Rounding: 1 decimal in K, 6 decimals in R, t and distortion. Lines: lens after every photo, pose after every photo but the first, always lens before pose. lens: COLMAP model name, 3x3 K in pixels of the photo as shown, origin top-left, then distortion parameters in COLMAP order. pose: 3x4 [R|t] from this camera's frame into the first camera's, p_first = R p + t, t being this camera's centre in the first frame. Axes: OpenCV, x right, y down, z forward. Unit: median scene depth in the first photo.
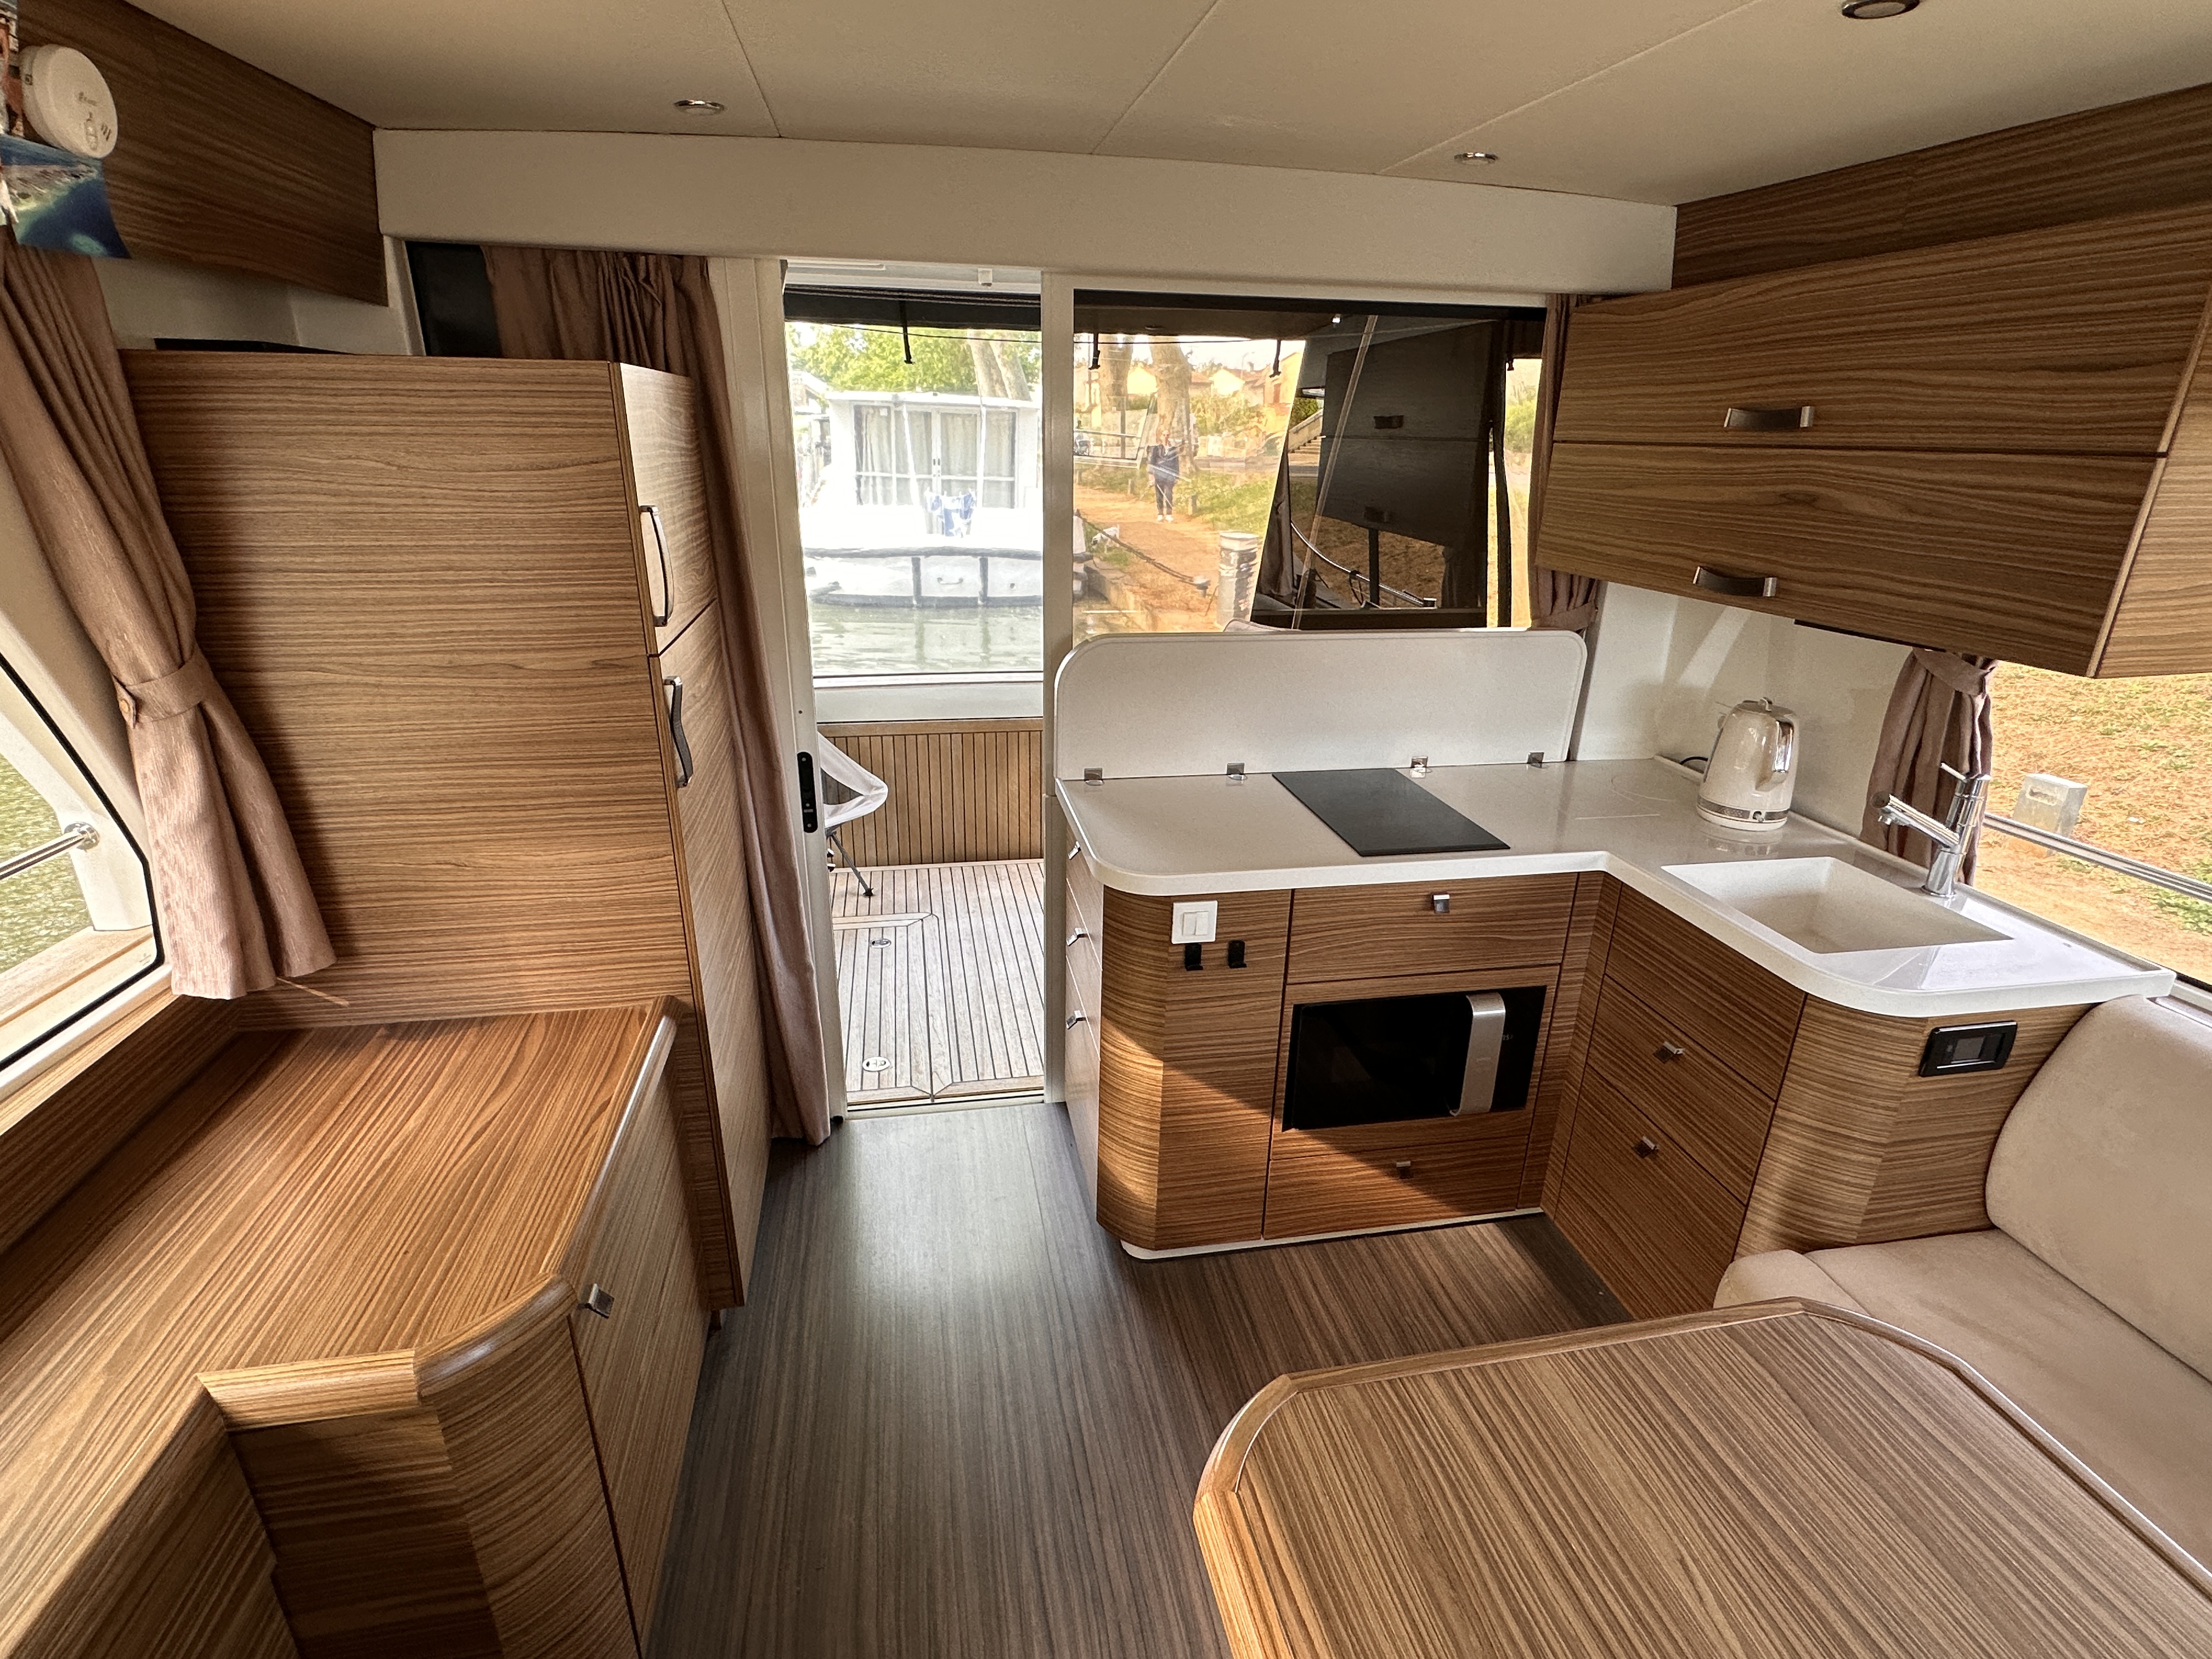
lens RADIAL K [[1069.3, 0, 1090.5], [0, 1069.3, 829.3], [0, 0, 1]] dist [-0.001062, -0.000986]
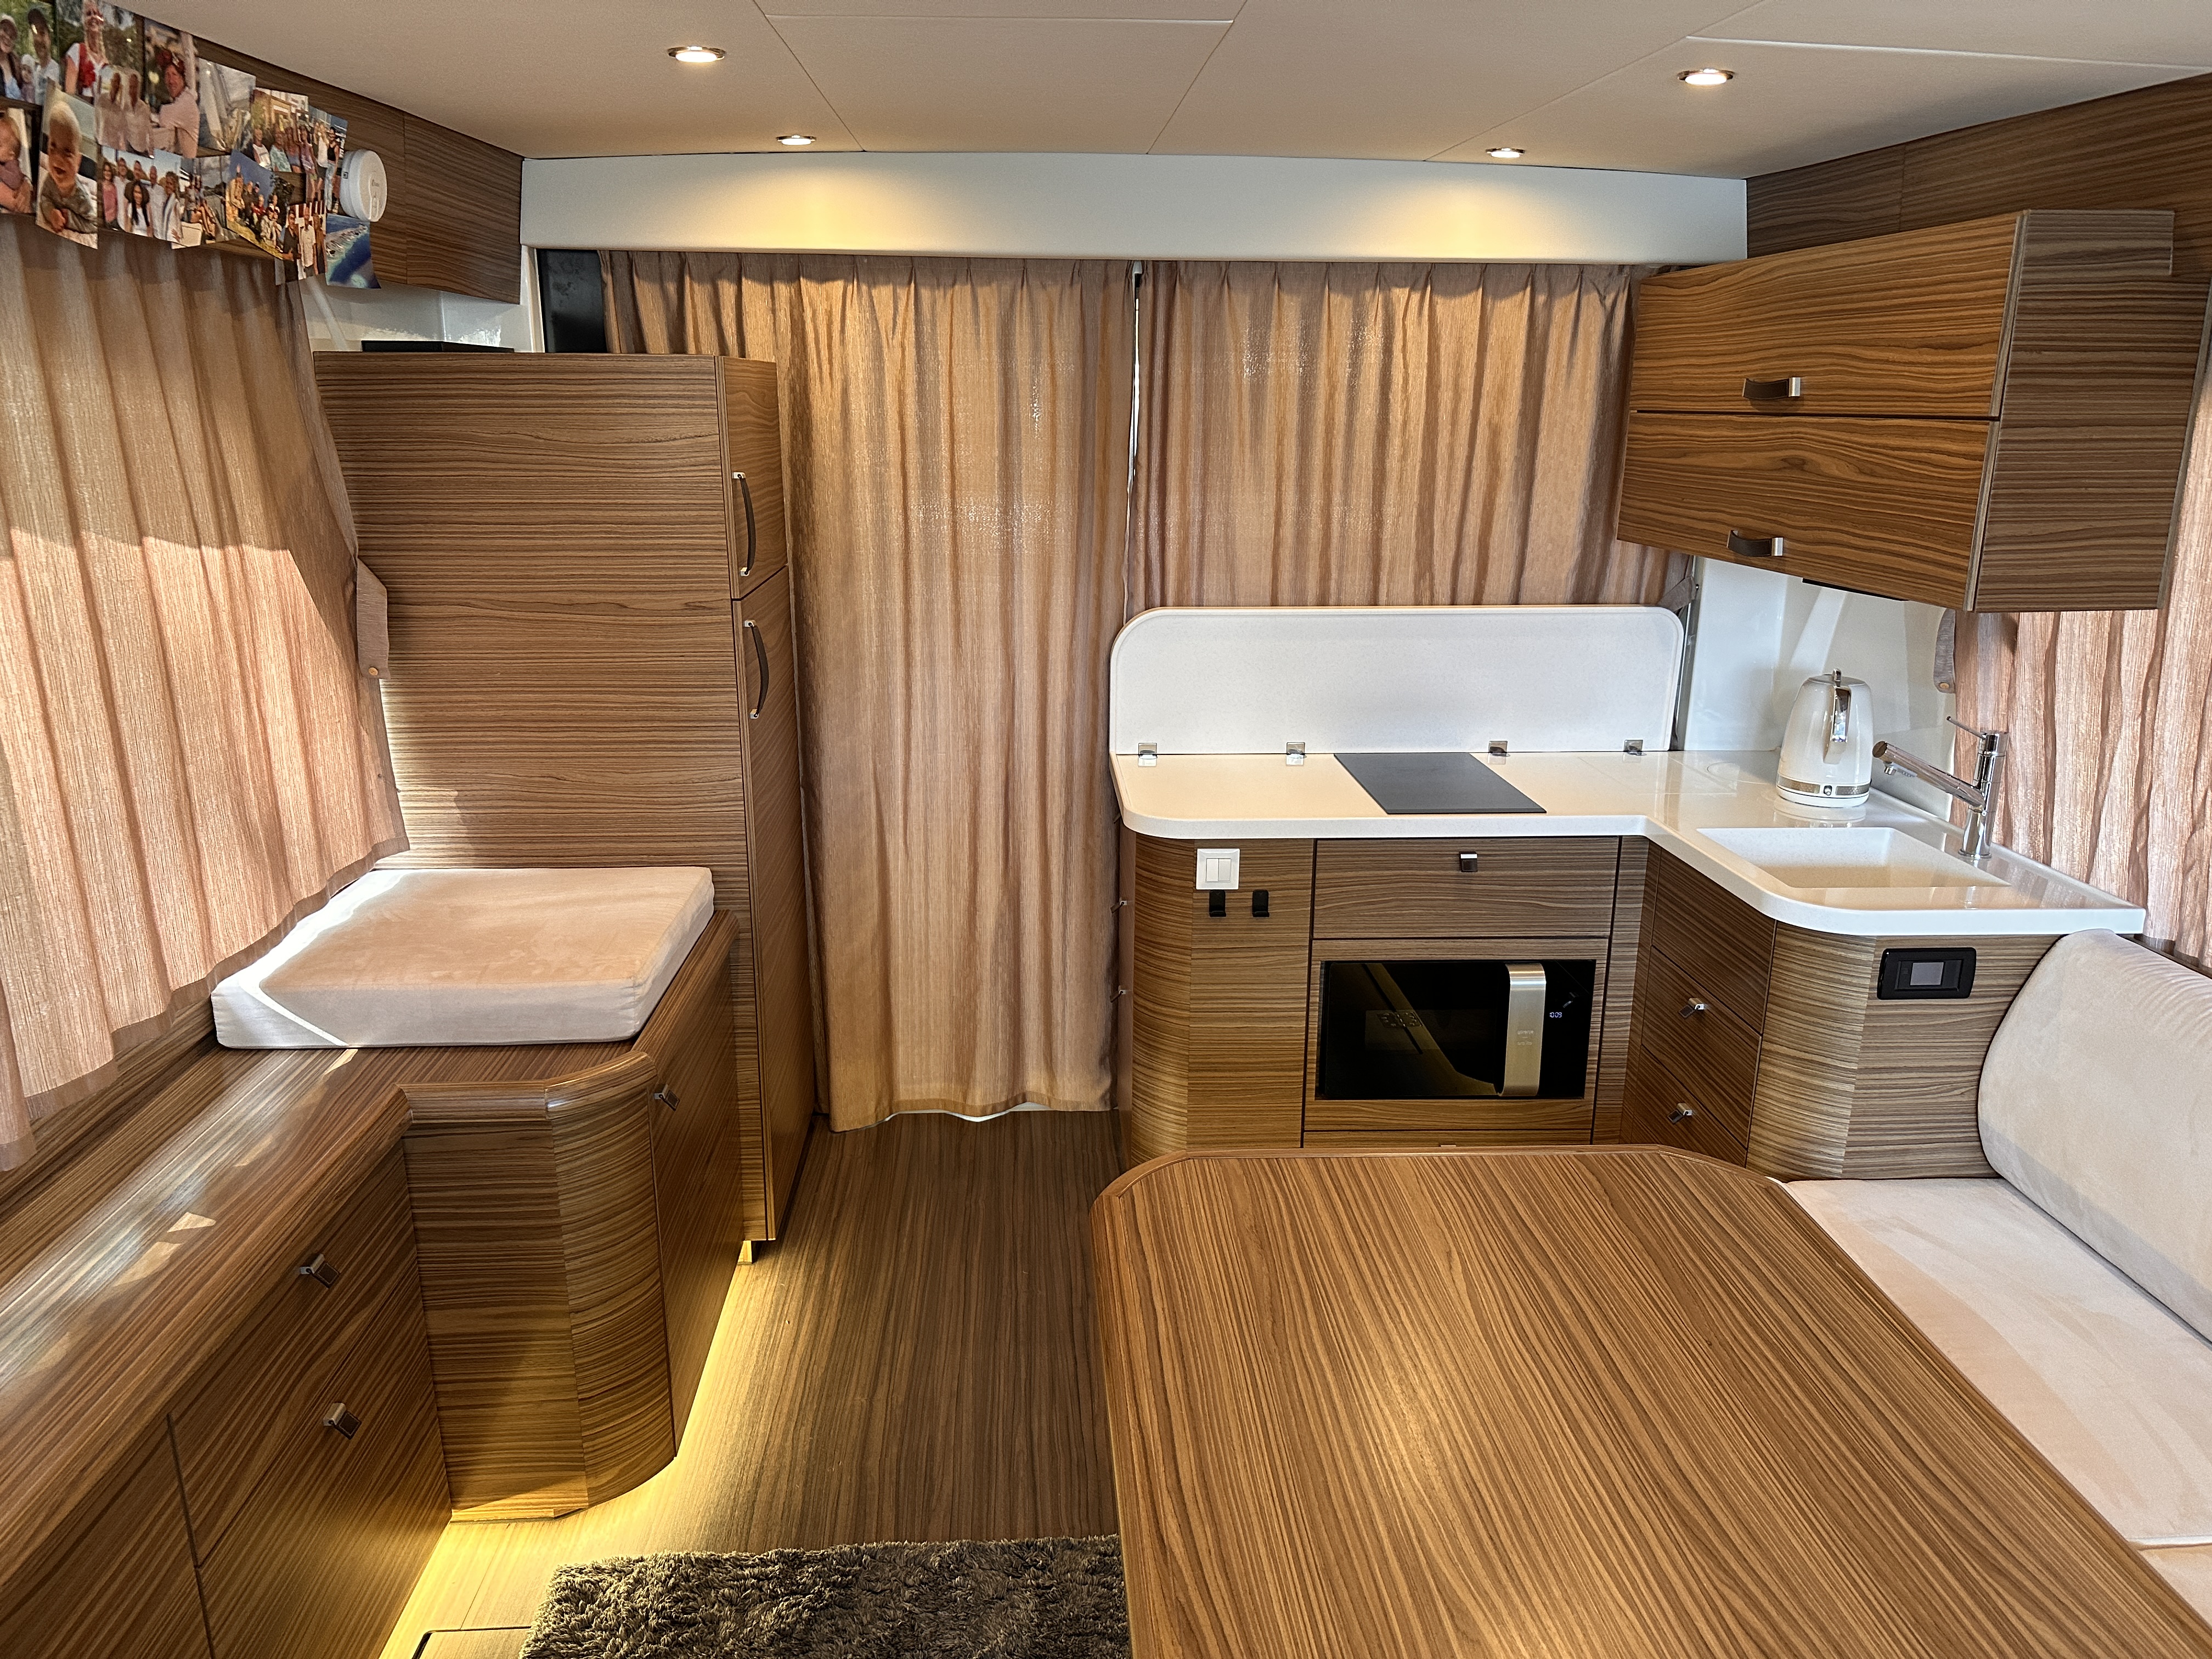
lens RADIAL K [[1606.4, 0, 1106.0], [0, 1606.4, 829.5], [0, 0, 1]] dist [0.055007, -0.093330]
pose [[0.992584, 0.022996, -0.119364, 0.172346], [-0.034563, 0.994805, -0.095757, 0.199625], [0.116541, 0.099172, 0.988222, -0.546584]]
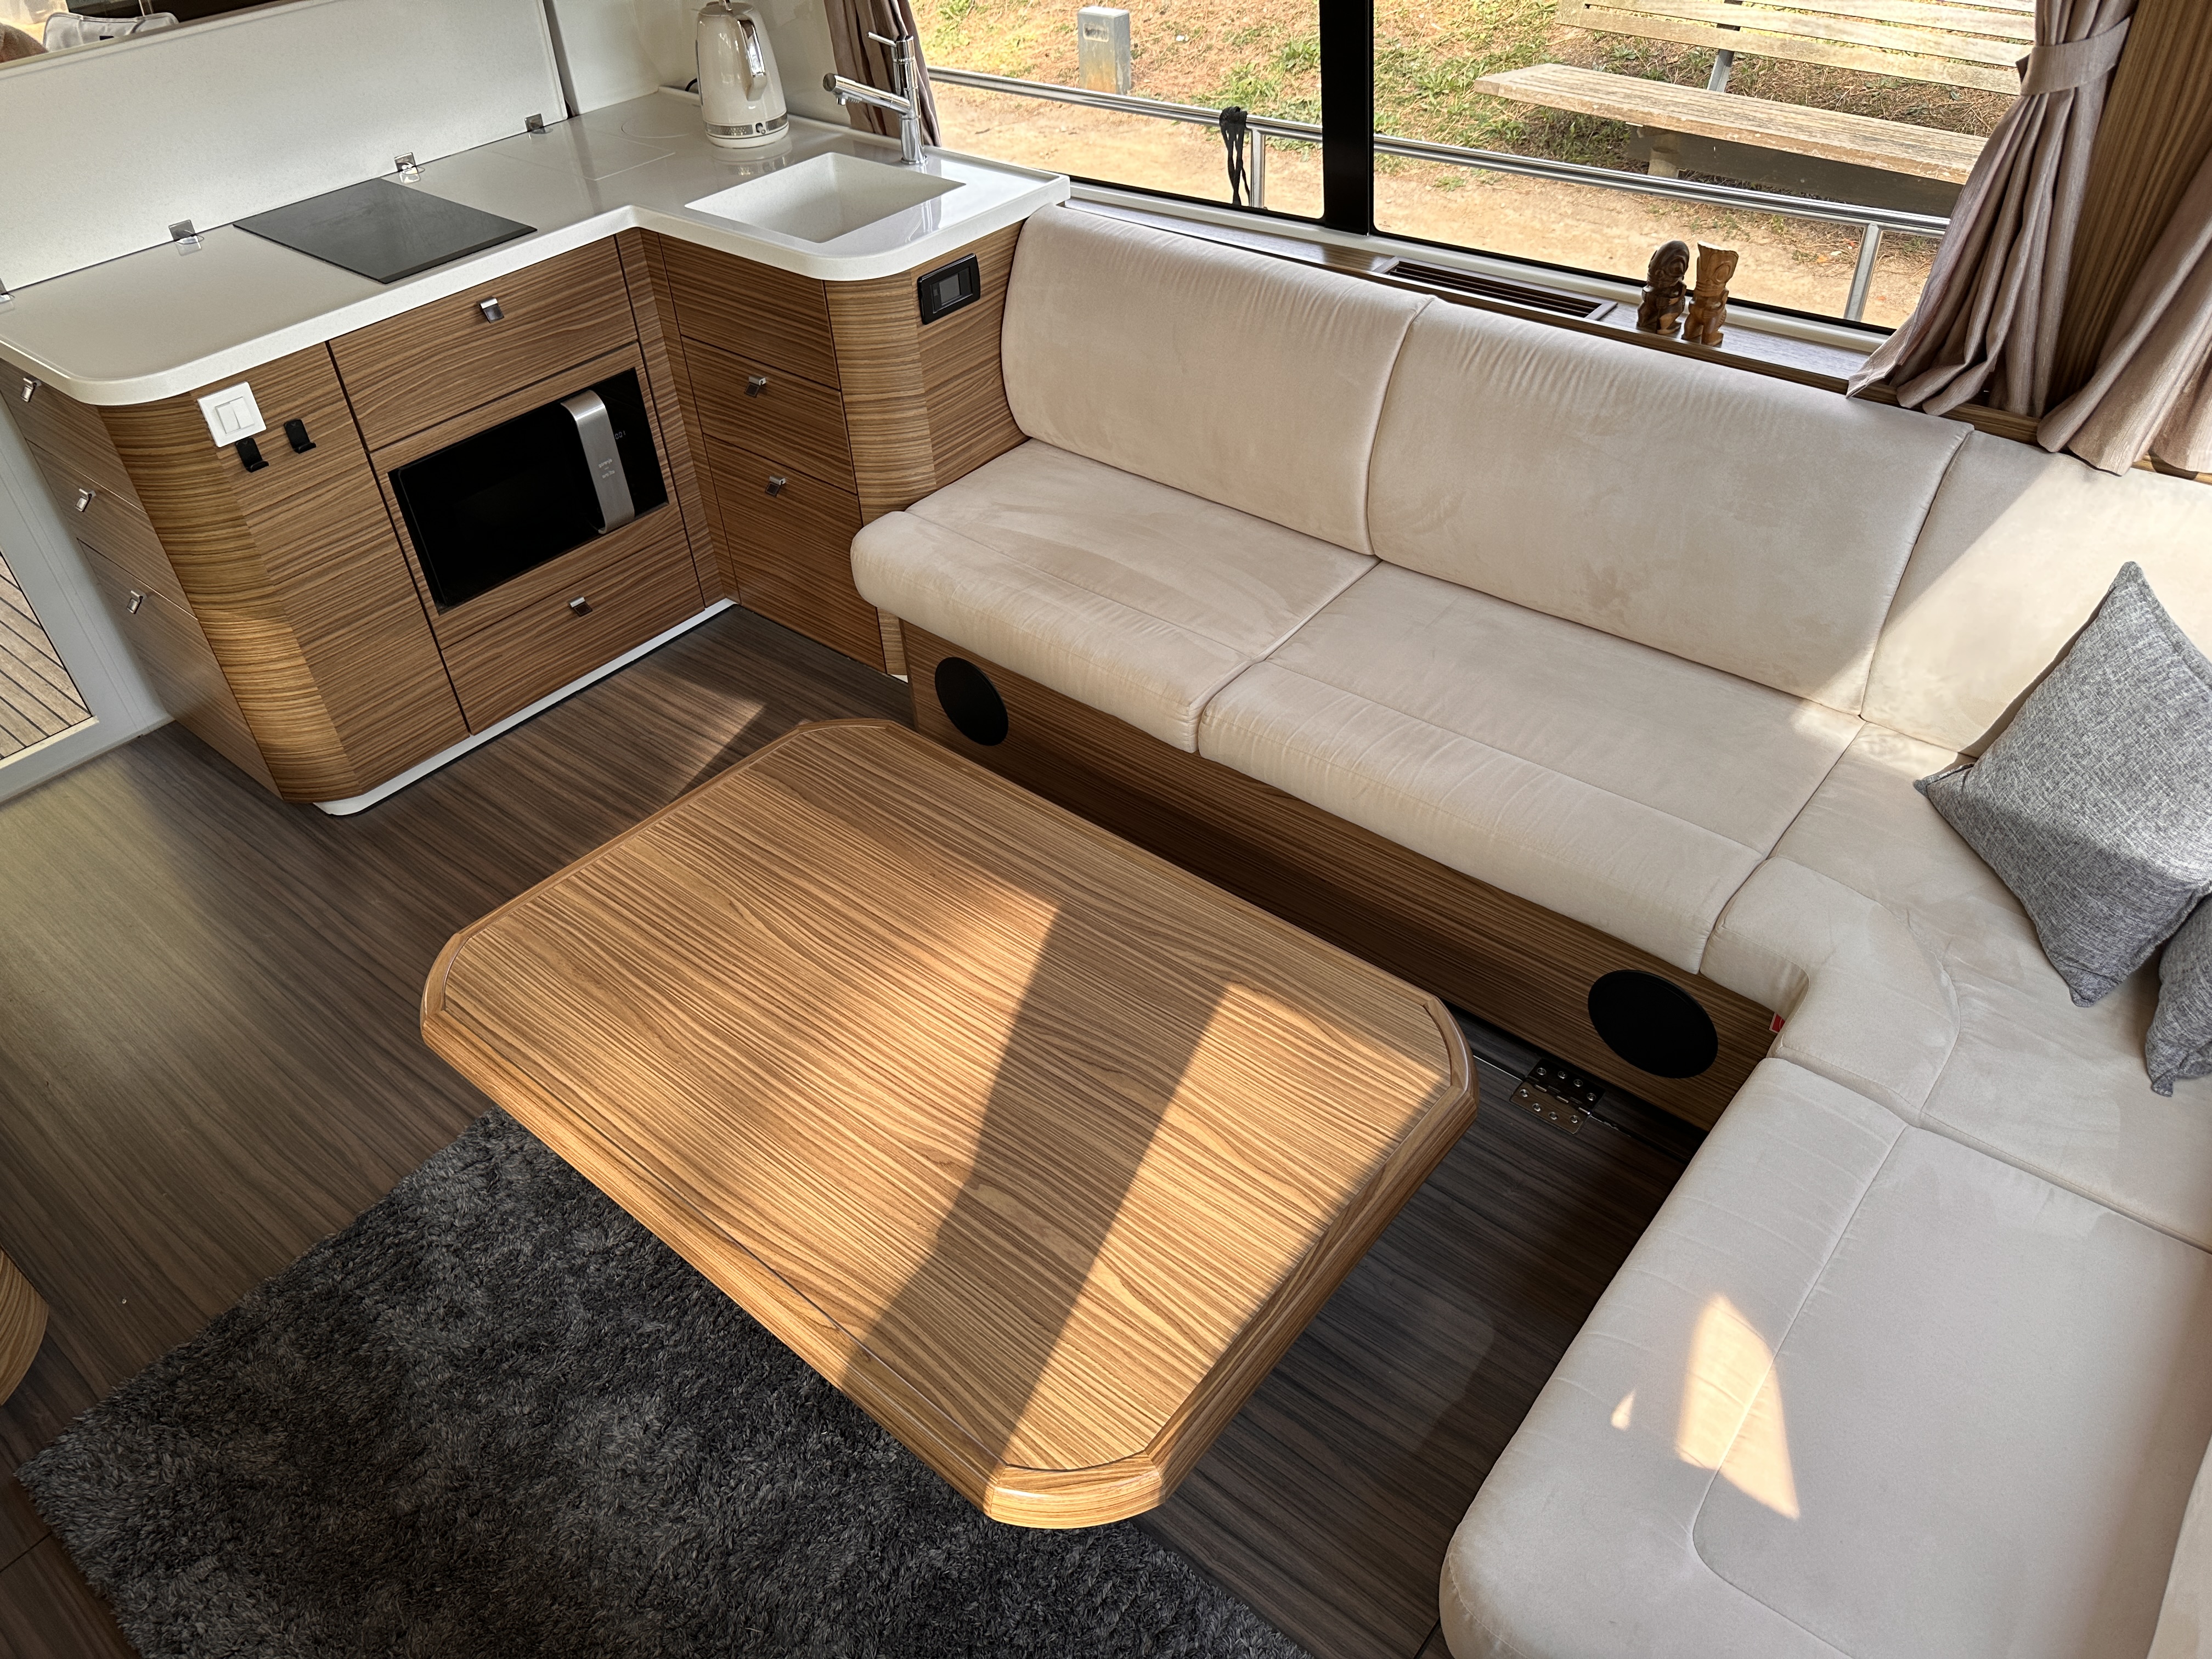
lens RADIAL K [[1606.4, 0, 1106.0], [0, 1606.4, 829.5], [0, 0, 1]] dist [0.055007, -0.093330]
pose [[0.759300, -0.449662, 0.470391, -0.133189], [0.276509, 0.877295, 0.392297, 0.062117], [-0.589072, -0.167803, 0.790466, -0.509735]]
